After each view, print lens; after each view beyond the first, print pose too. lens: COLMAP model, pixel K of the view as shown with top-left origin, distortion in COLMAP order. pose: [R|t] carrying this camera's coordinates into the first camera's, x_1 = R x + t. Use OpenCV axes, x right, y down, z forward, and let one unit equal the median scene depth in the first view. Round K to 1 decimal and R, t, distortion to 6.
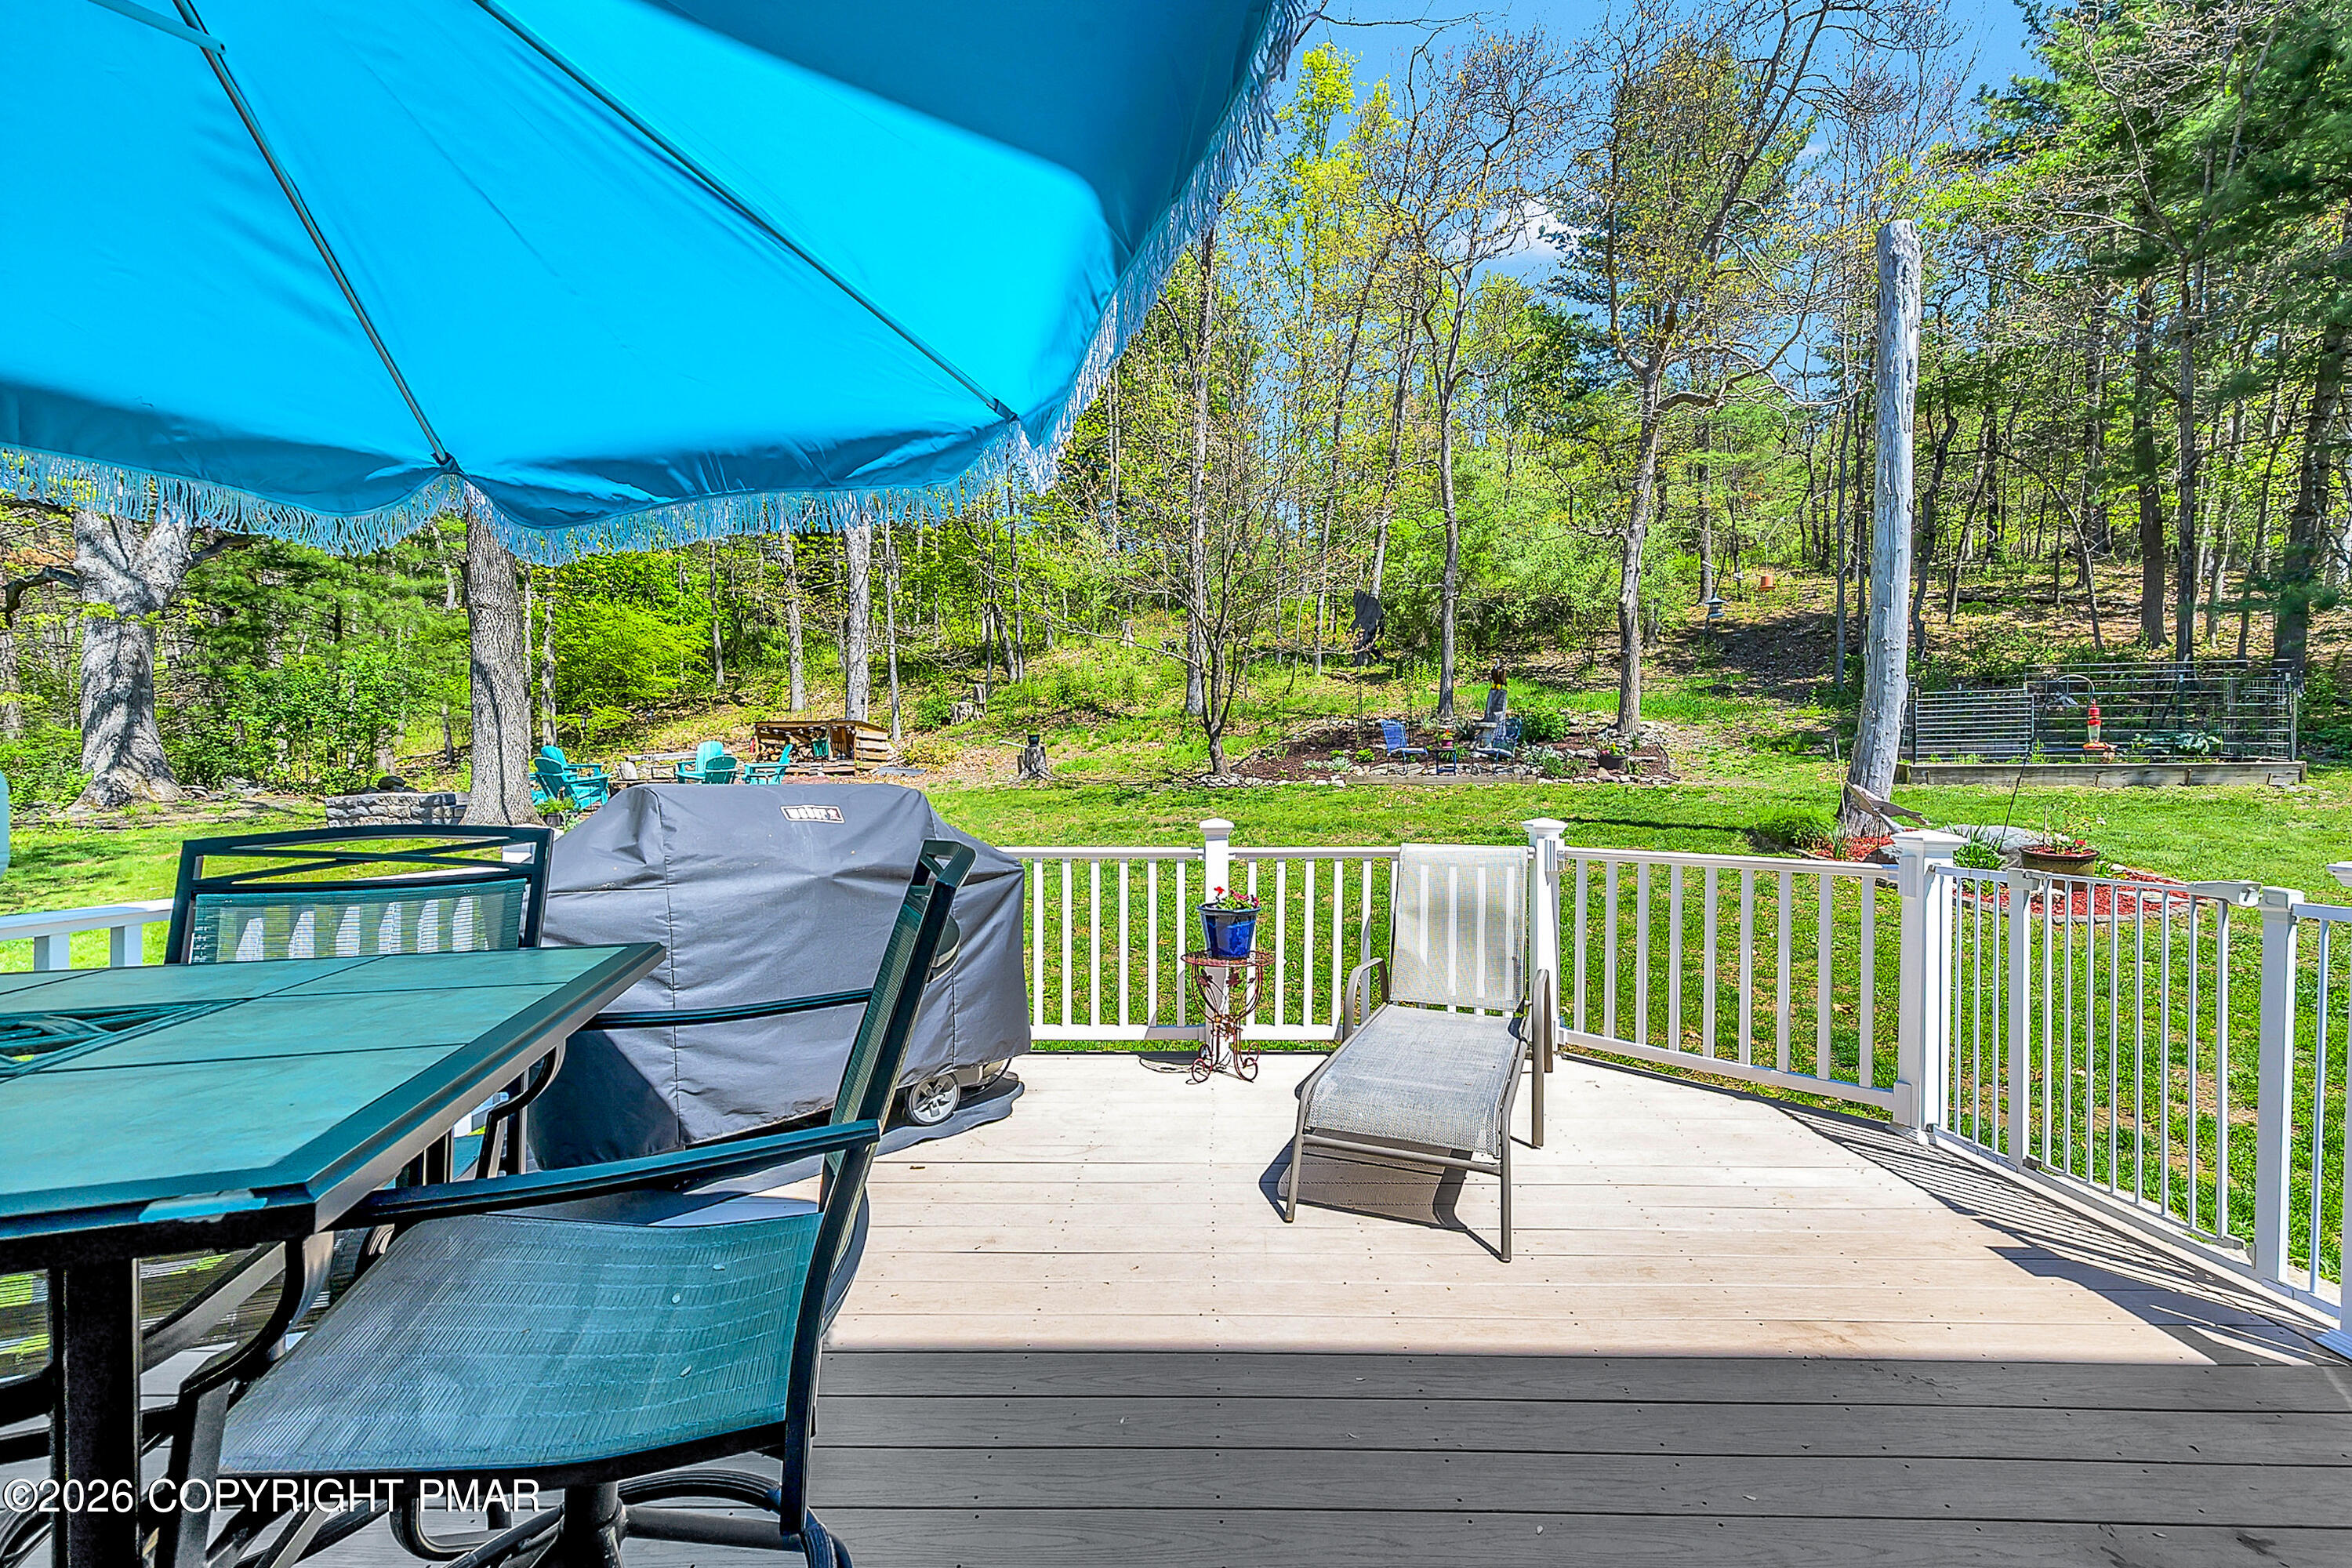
lens RADIAL K [[966.0, 0, 1186.2], [0, 966.0, 794.2], [0, 0, 1]] dist [0.001052, 0.000166]
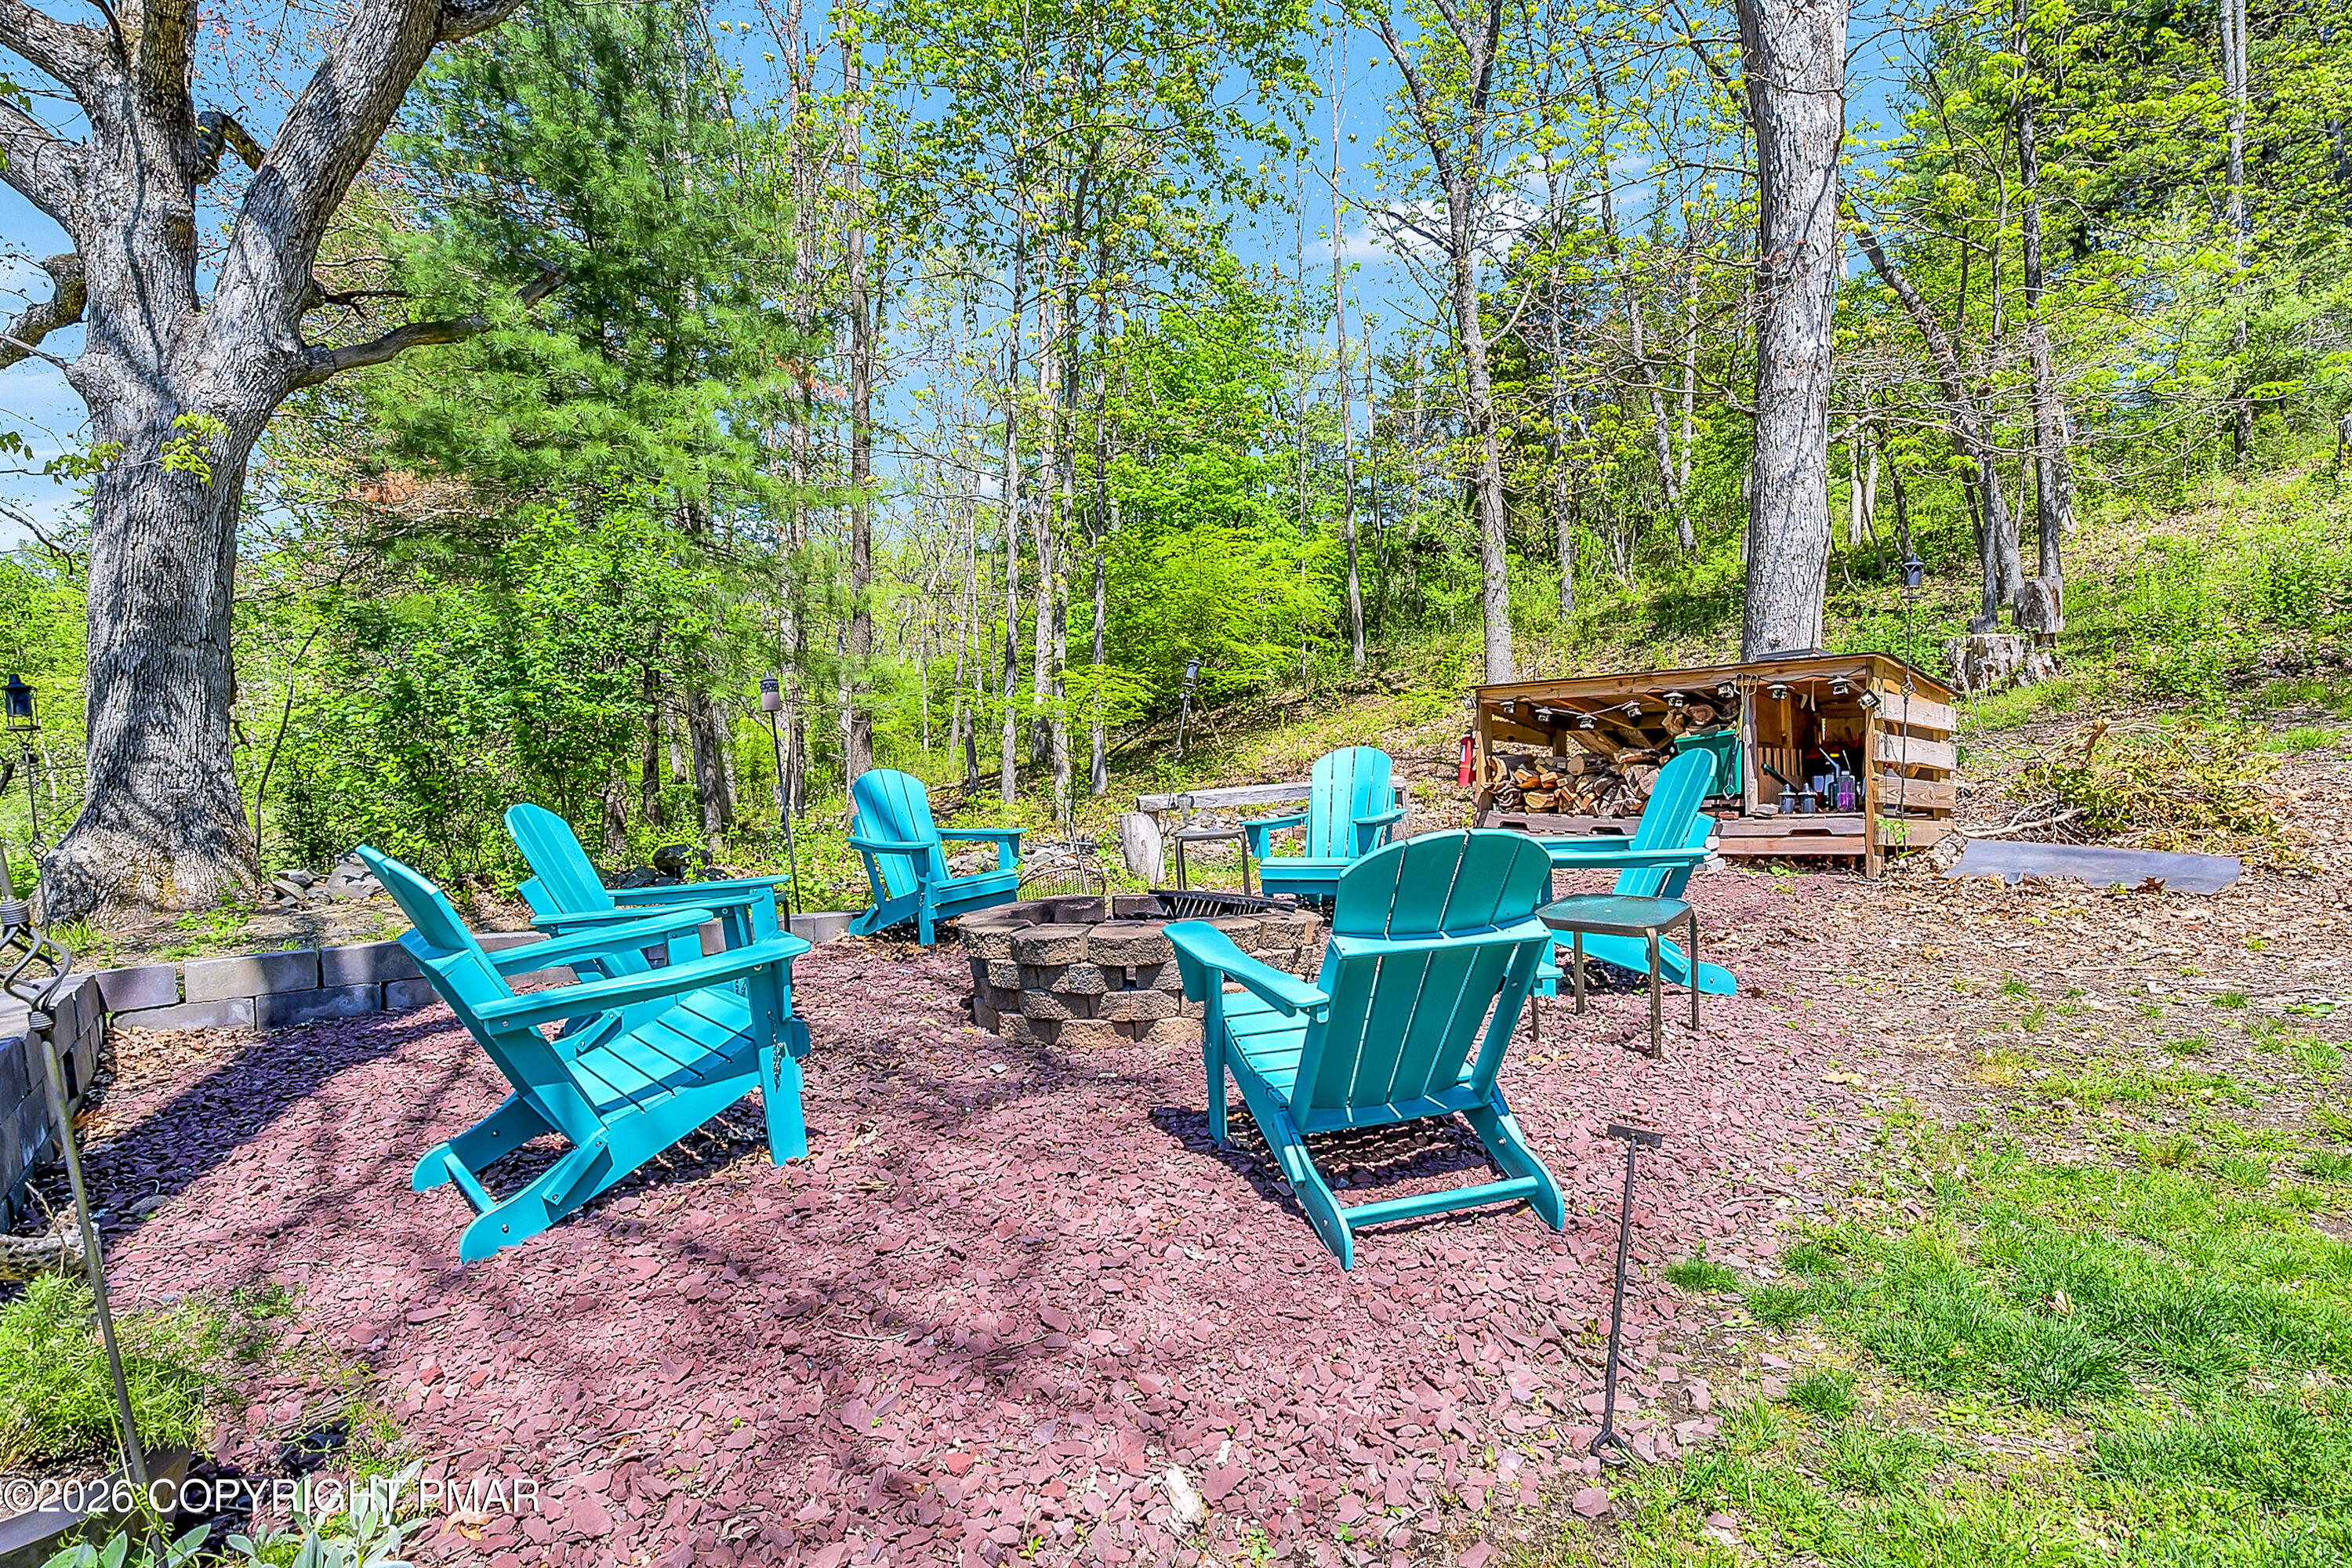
lens RADIAL K [[966.0, 0, 1186.2], [0, 966.0, 794.2], [0, 0, 1]] dist [0.001052, 0.000166]
pose [[0.819949, 0.004957, -0.572416, -0.466249], [-0.017220, 0.999724, -0.016009, -0.044065], [0.572178, 0.022984, 0.819807, 0.919642]]
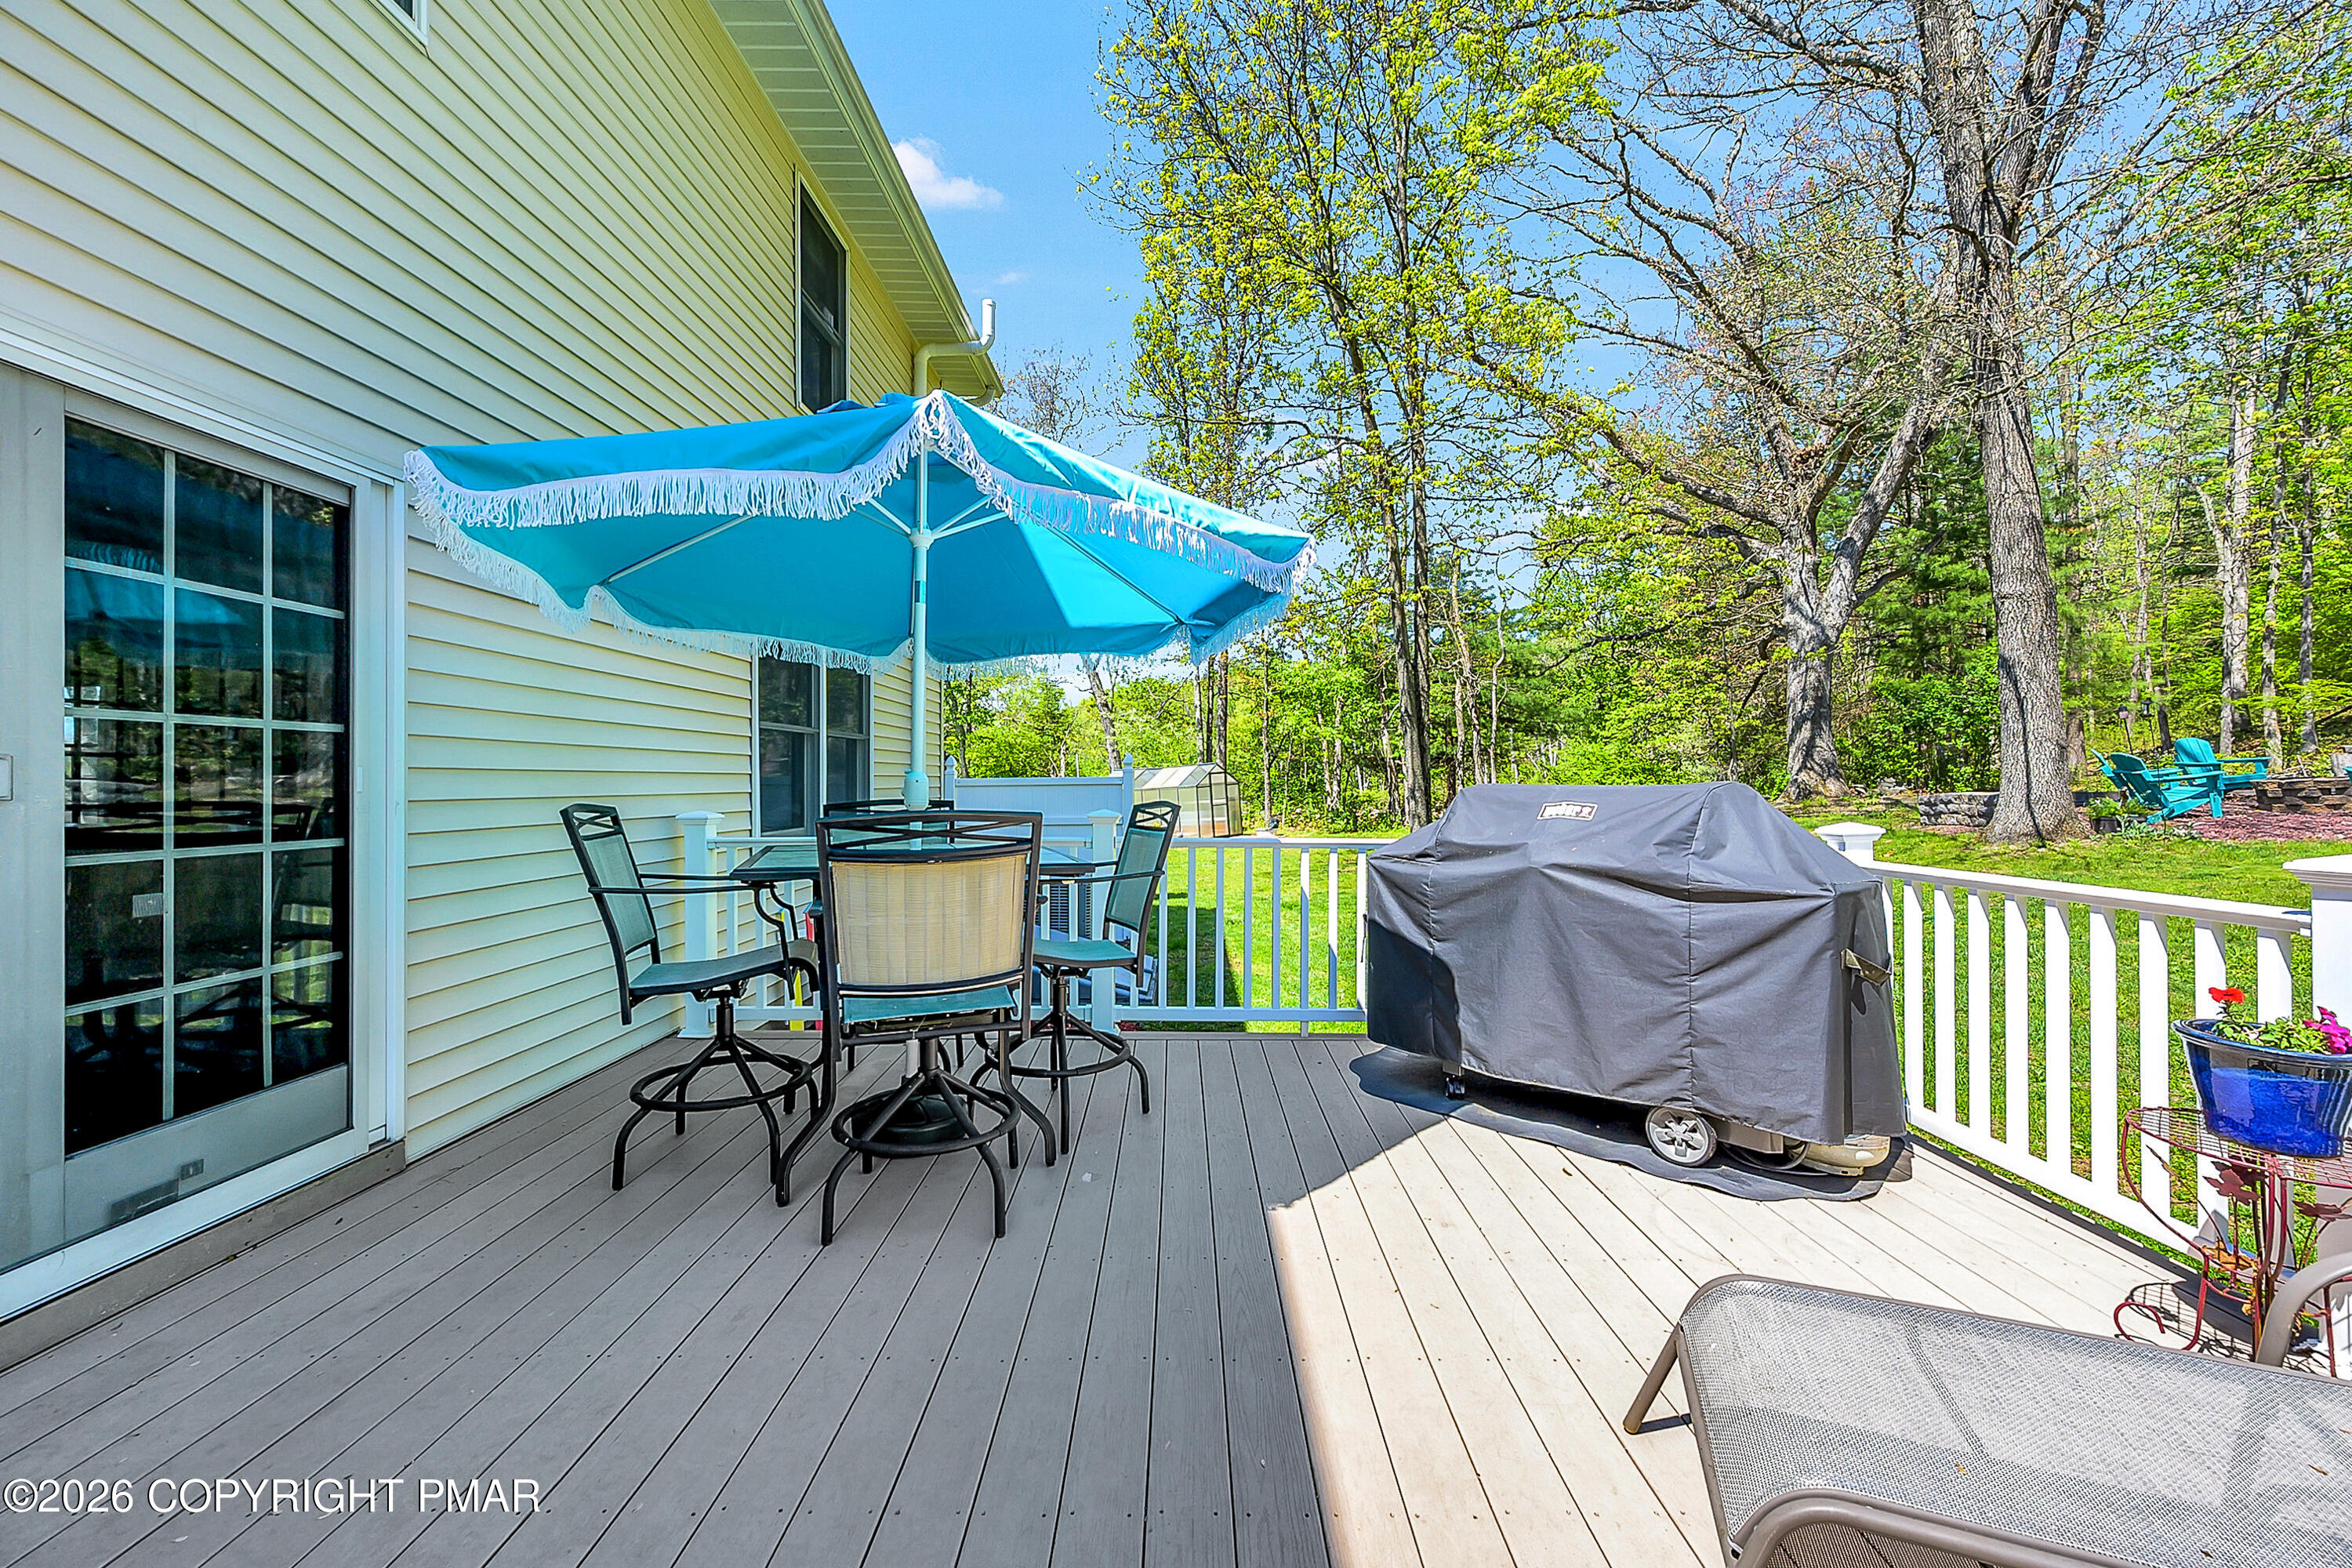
lens RADIAL K [[936.9, 0, 1169.8], [0, 936.9, 774.1], [0, 0, 1]] dist [0.000872, 0.000183]
pose [[-0.006658, -0.009650, -0.999931, 0.170642], [-0.009285, 0.999911, -0.009588, -0.002134], [0.999935, 0.009221, -0.006747, 0.147780]]
